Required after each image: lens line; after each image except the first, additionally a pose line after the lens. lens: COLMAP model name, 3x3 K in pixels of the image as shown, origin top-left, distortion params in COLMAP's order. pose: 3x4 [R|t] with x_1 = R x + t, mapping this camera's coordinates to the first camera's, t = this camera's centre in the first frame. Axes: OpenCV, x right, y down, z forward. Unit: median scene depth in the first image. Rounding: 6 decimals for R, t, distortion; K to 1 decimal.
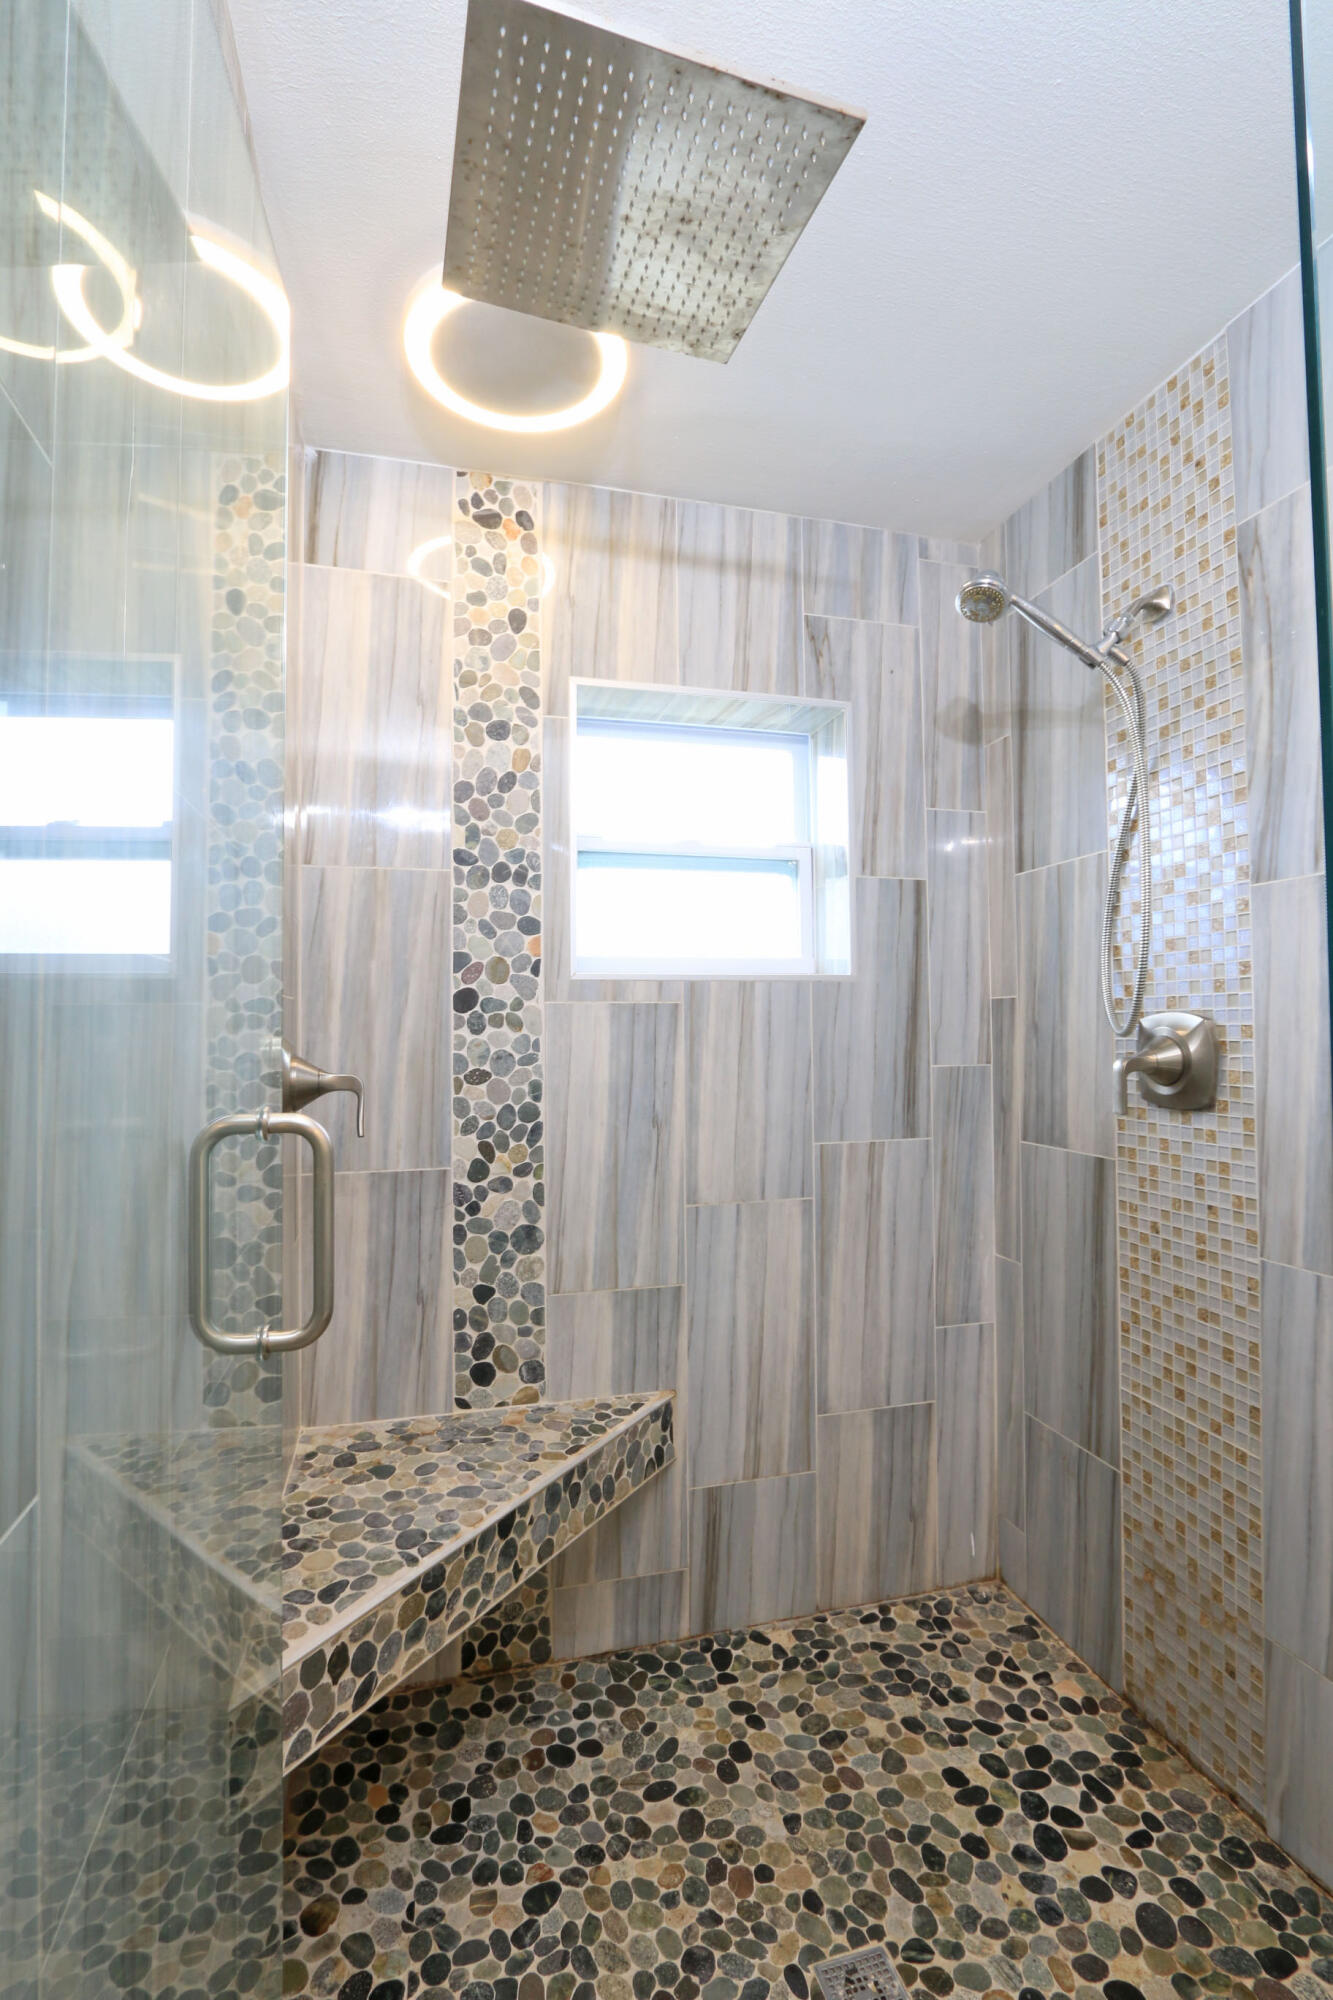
lens RADIAL K [[939.7, 0, 659.0], [0, 939.7, 994.4], [0, 0, 1]] dist [-0.022009, 0.003960]
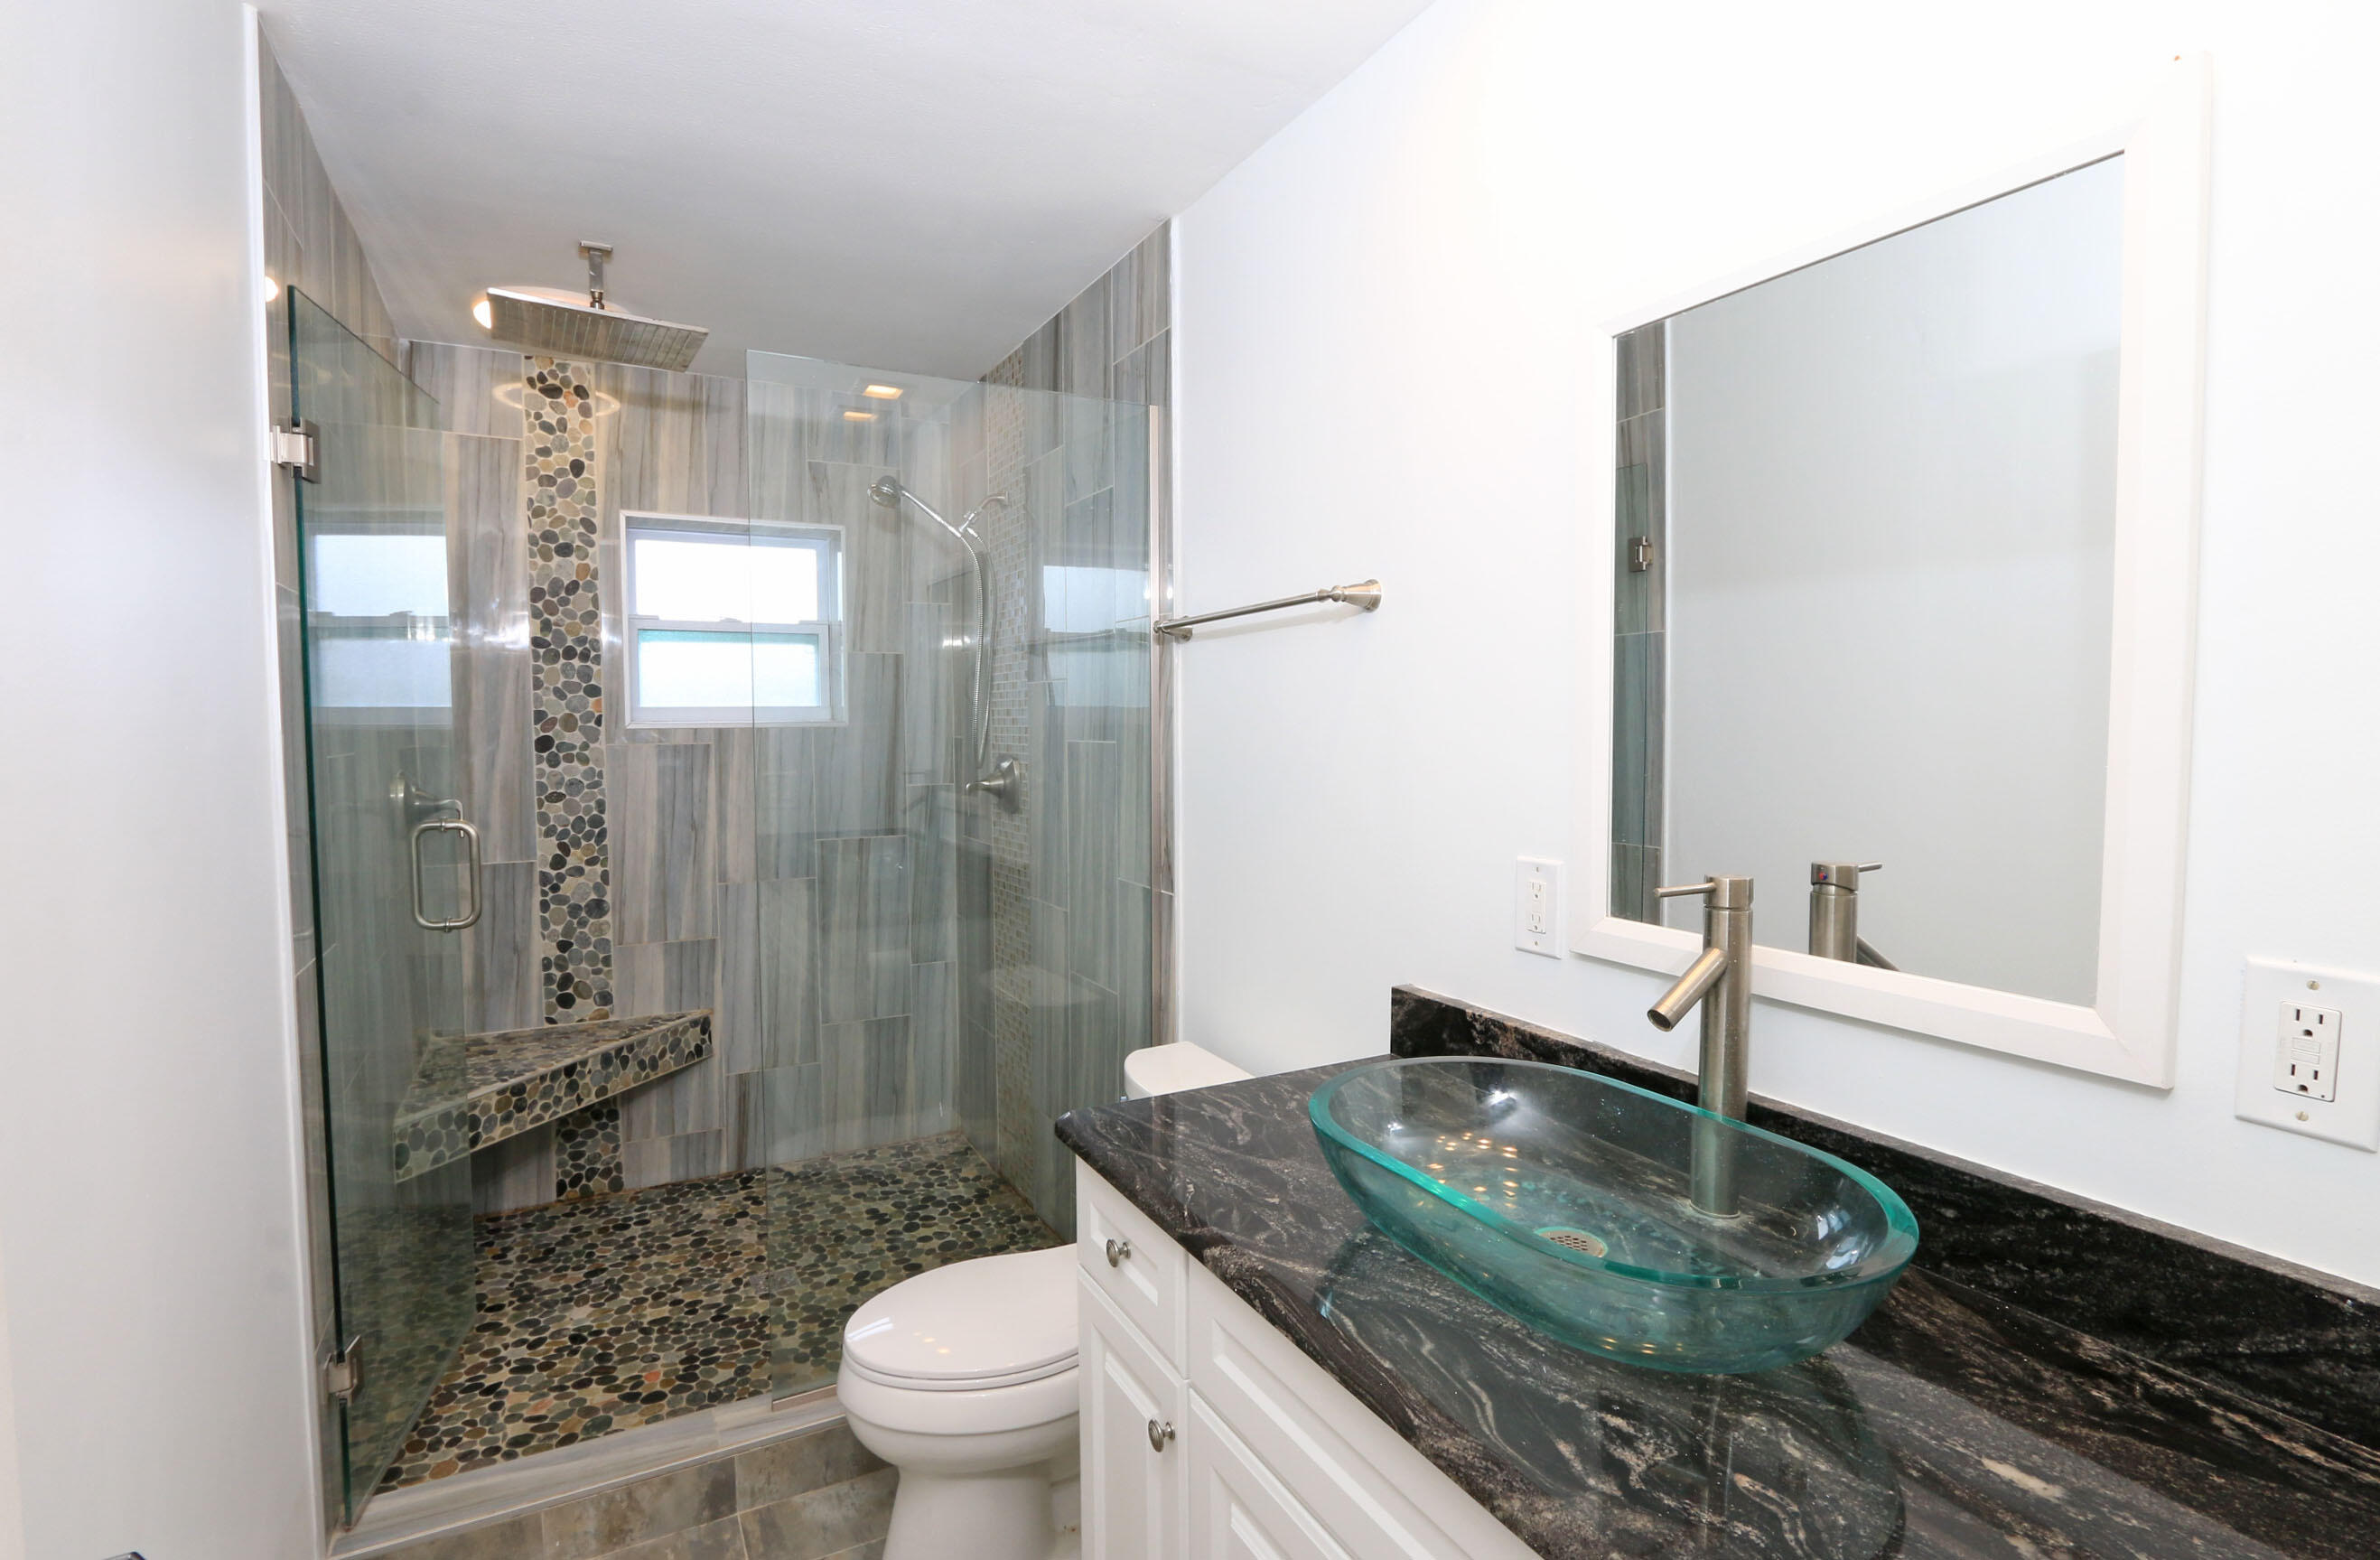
lens RADIAL K [[1164.8, 0, 1190.0], [0, 1164.8, 780.0], [0, 0, 1]] dist [-0.016870, 0.000365]
pose [[0.973050, -0.009936, 0.230381, 0.341738], [-0.009955, 0.996329, 0.085020, -0.098402], [-0.230380, -0.085023, 0.969379, -0.934388]]
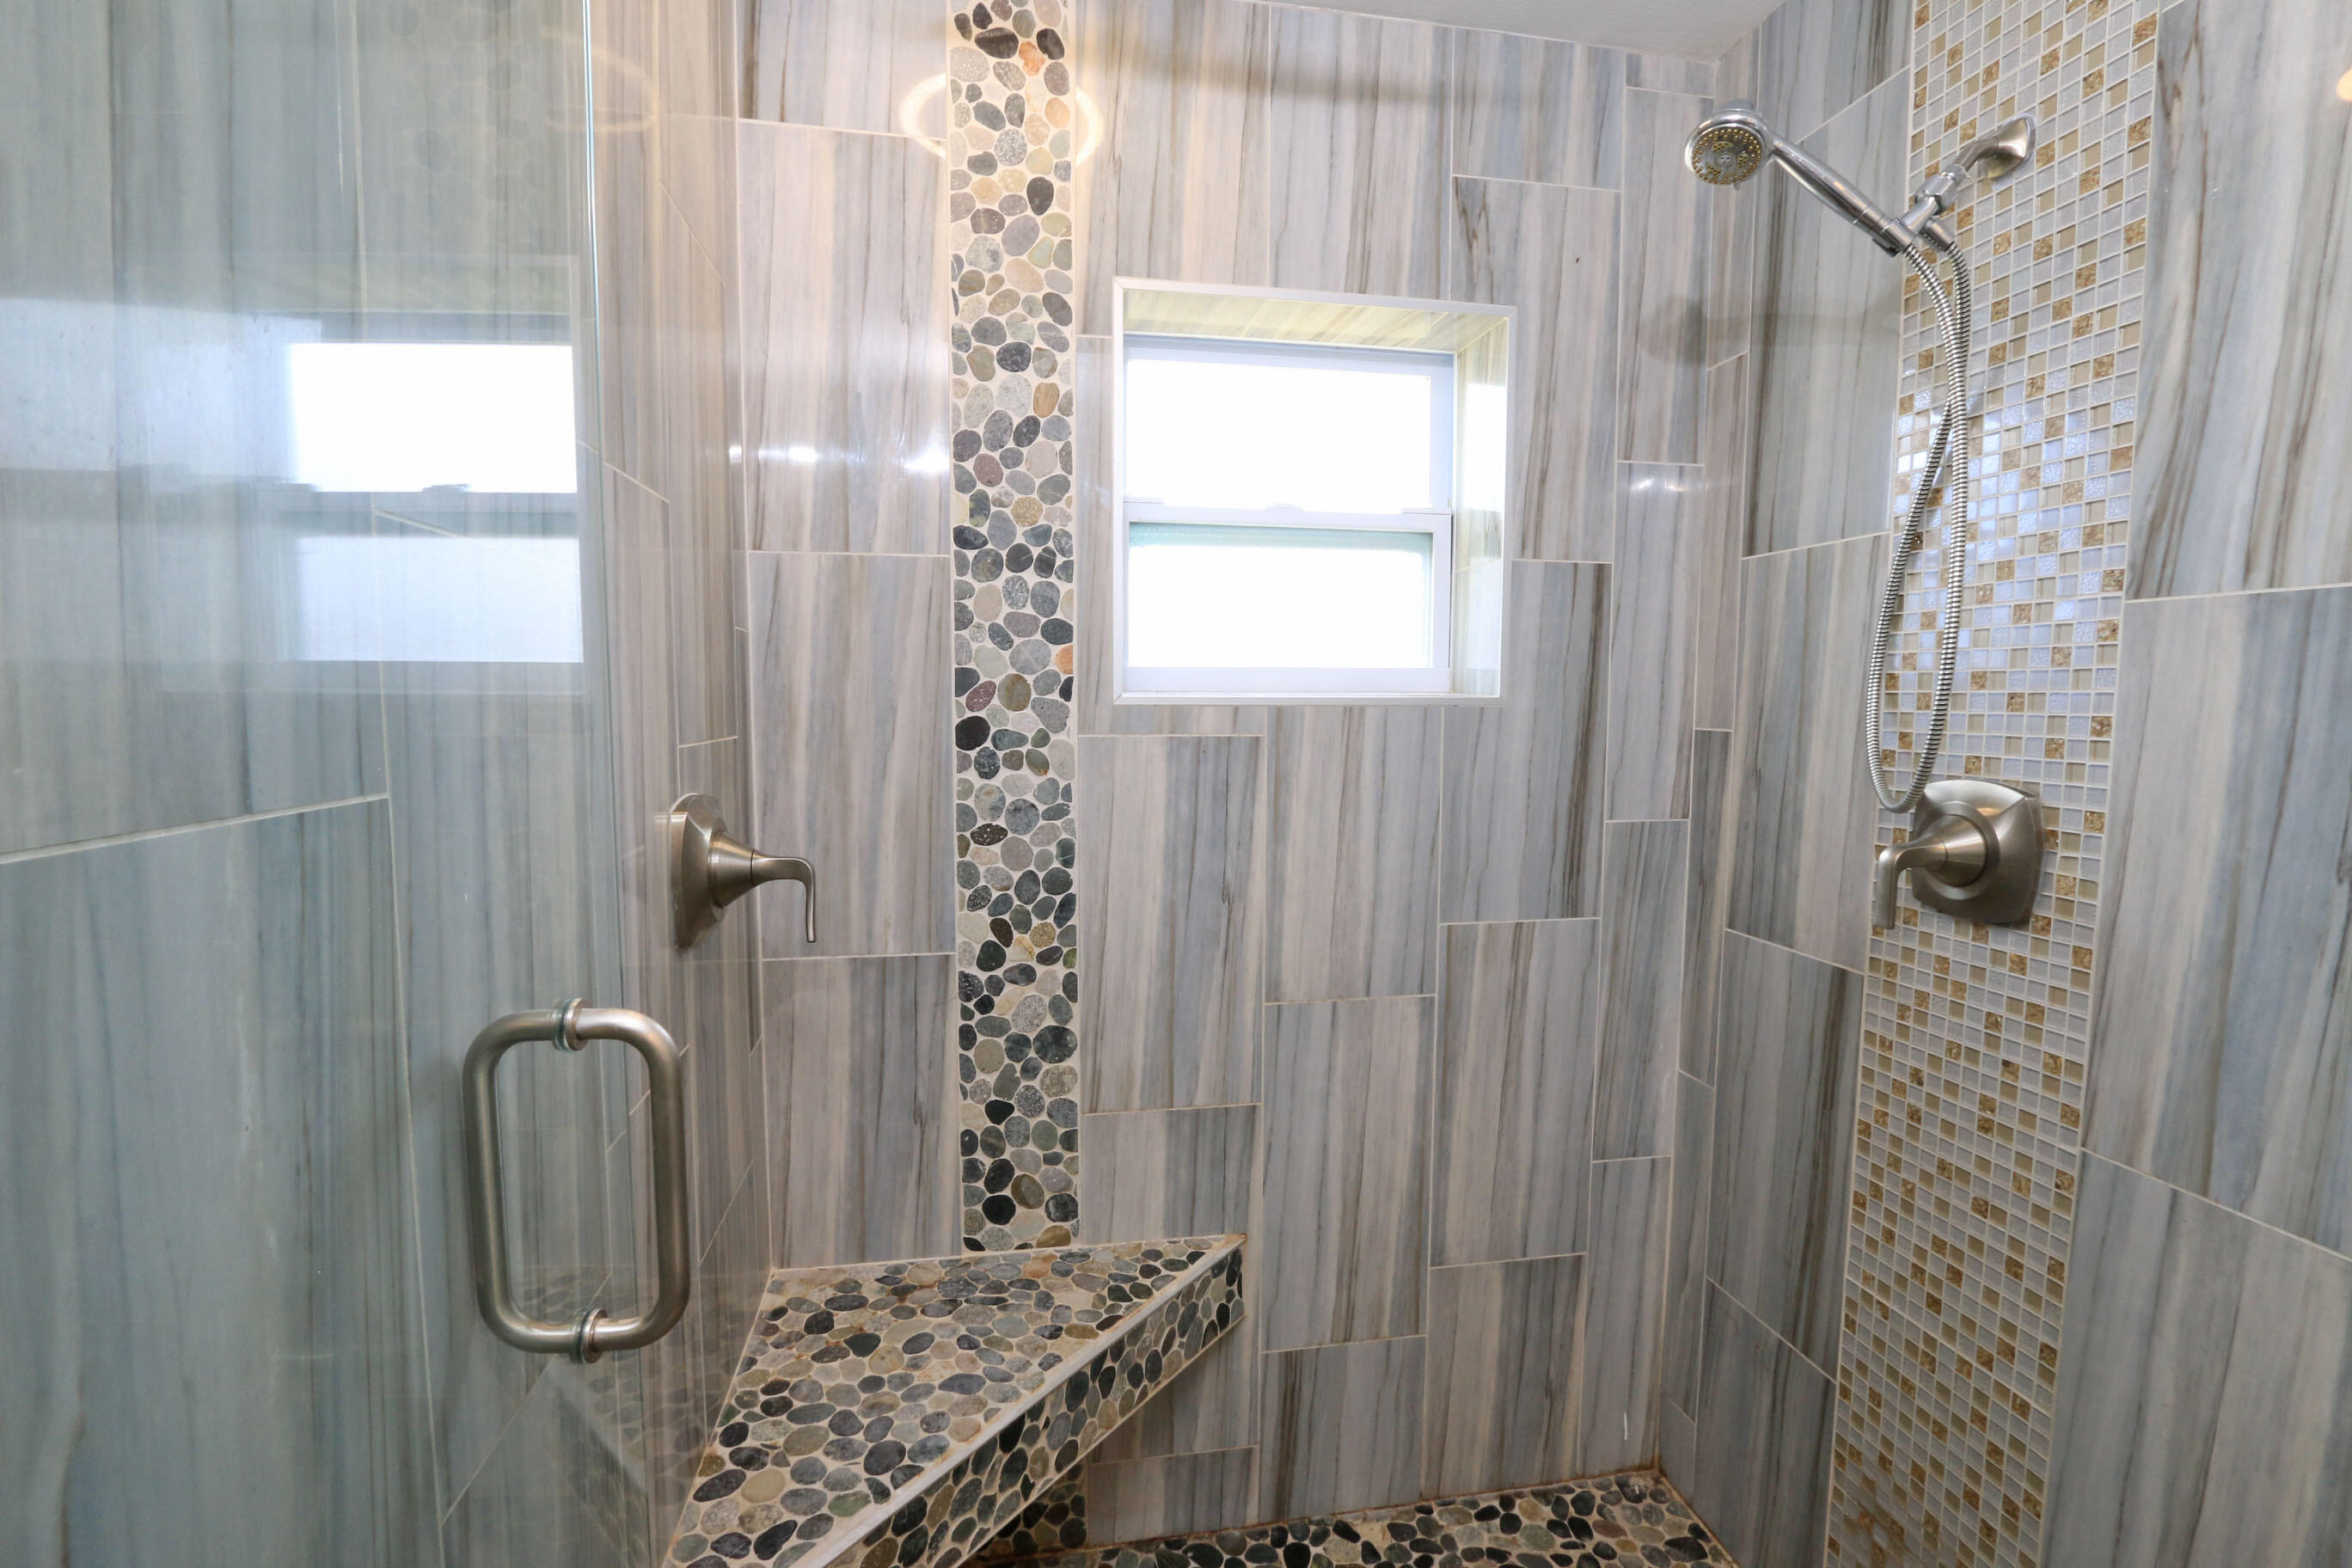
lens RADIAL K [[1105.1, 0, 1179.6], [0, 1105.1, 785.6], [0, 0, 1]] dist [-0.022009, 0.003960]
pose [[0.996654, 0.018943, -0.079513, 0.029186], [-0.009242, 0.992653, 0.120643, -0.059735], [0.081214, -0.119504, 0.989506, 0.138872]]
